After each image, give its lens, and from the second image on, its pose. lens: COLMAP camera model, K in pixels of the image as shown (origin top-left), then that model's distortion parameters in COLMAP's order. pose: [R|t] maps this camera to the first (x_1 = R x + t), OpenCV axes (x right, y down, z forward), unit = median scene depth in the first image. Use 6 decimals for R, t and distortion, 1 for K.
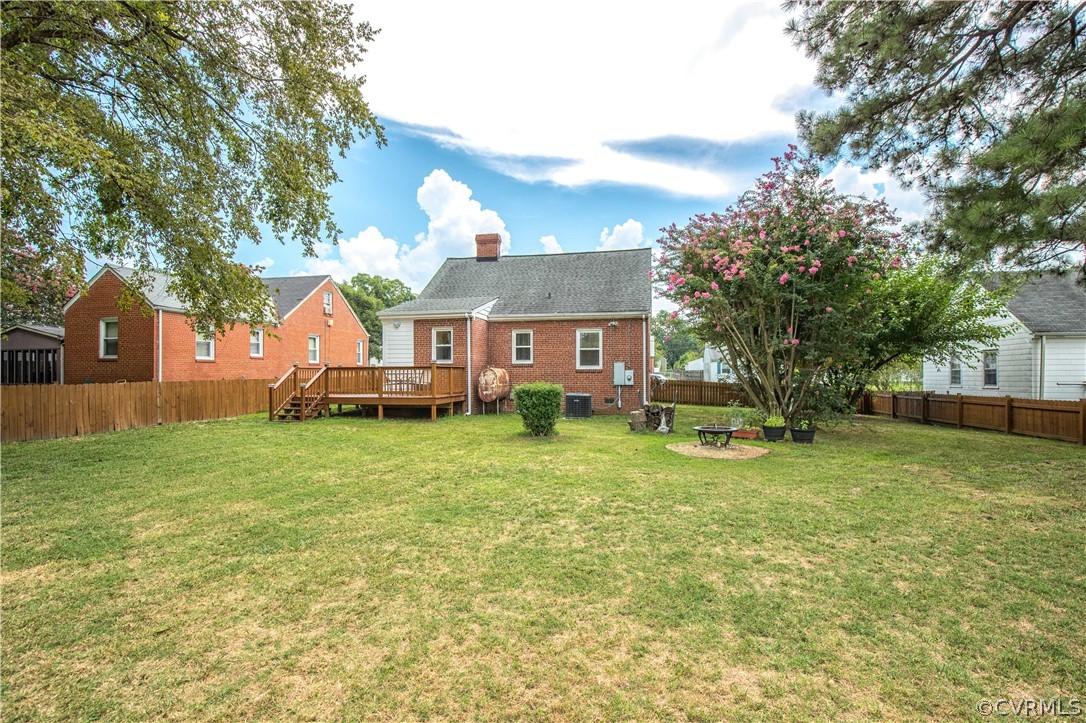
lens RADIAL K [[498.4, 0, 548.0], [0, 498.4, 370.9], [0, 0, 1]] dist [-0.037572, 0.006569]
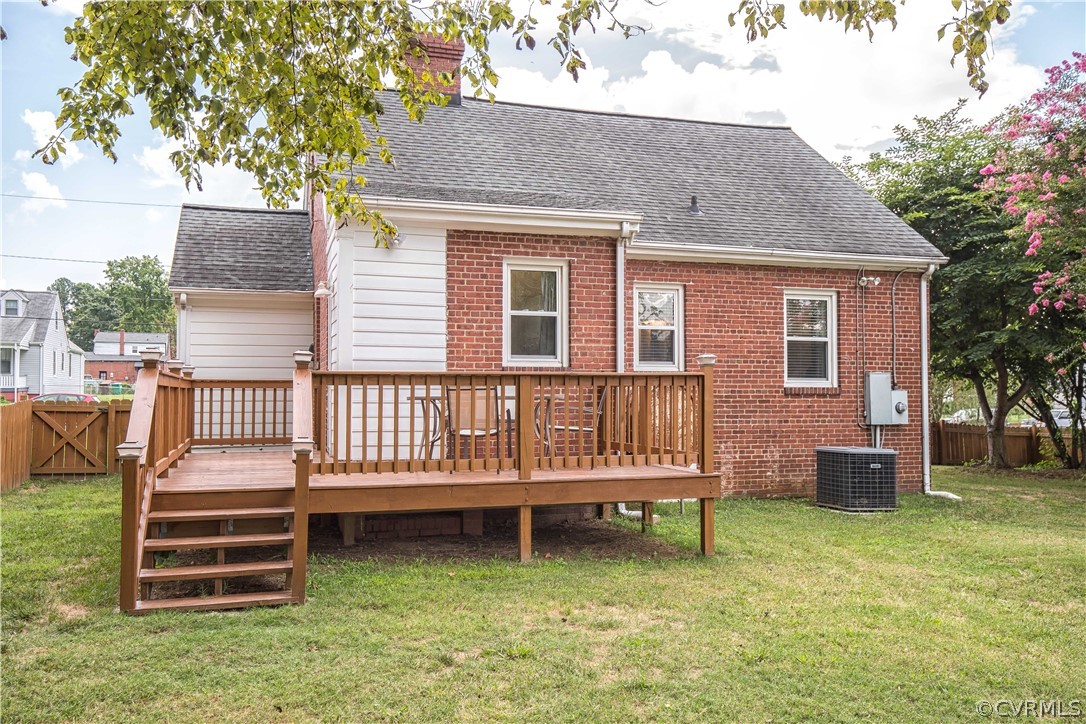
lens RADIAL K [[902.3, 0, 549.6], [0, 902.3, 366.0], [0, 0, 1]] dist [0.015595, 0.008157]
pose [[0.882954, 0.018959, 0.469076, -0.483624], [-0.006507, 0.999582, -0.028153, 0.001537], [-0.469414, 0.021806, 0.882709, 0.452204]]
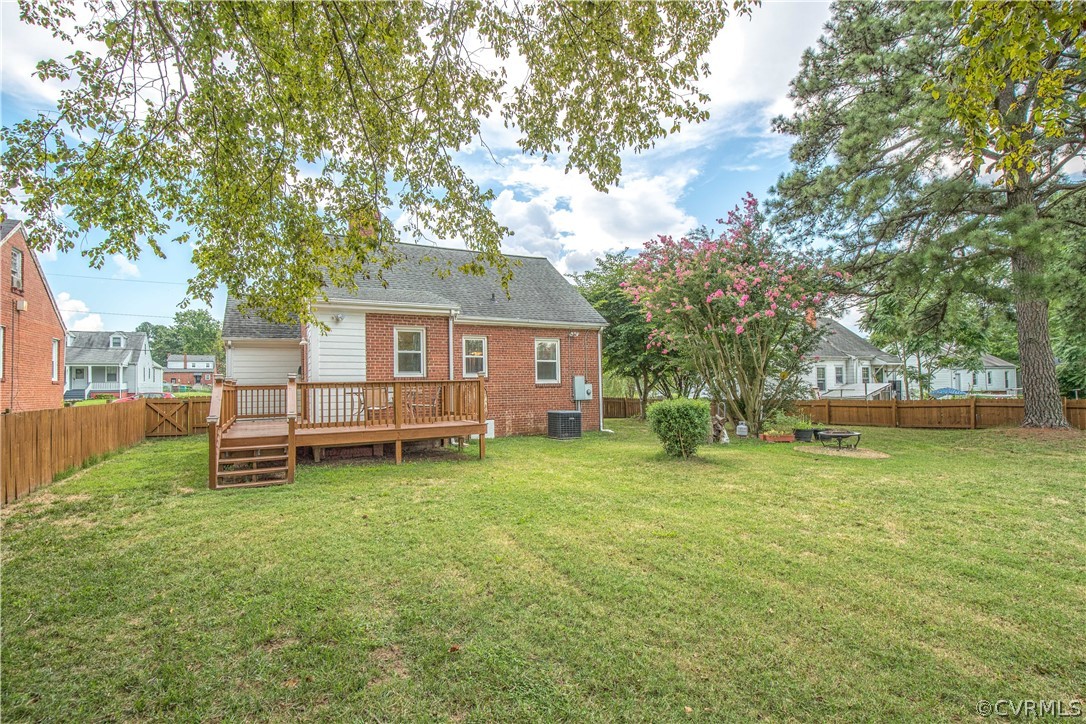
lens RADIAL K [[498.4, 0, 548.0], [0, 498.4, 371.4], [0, 0, 1]] dist [-0.037572, 0.006569]
pose [[0.773176, 0.006568, 0.634157, -0.506488], [0.012460, 0.999596, -0.025545, -0.002298], [-0.634069, 0.027653, 0.772782, 0.317522]]
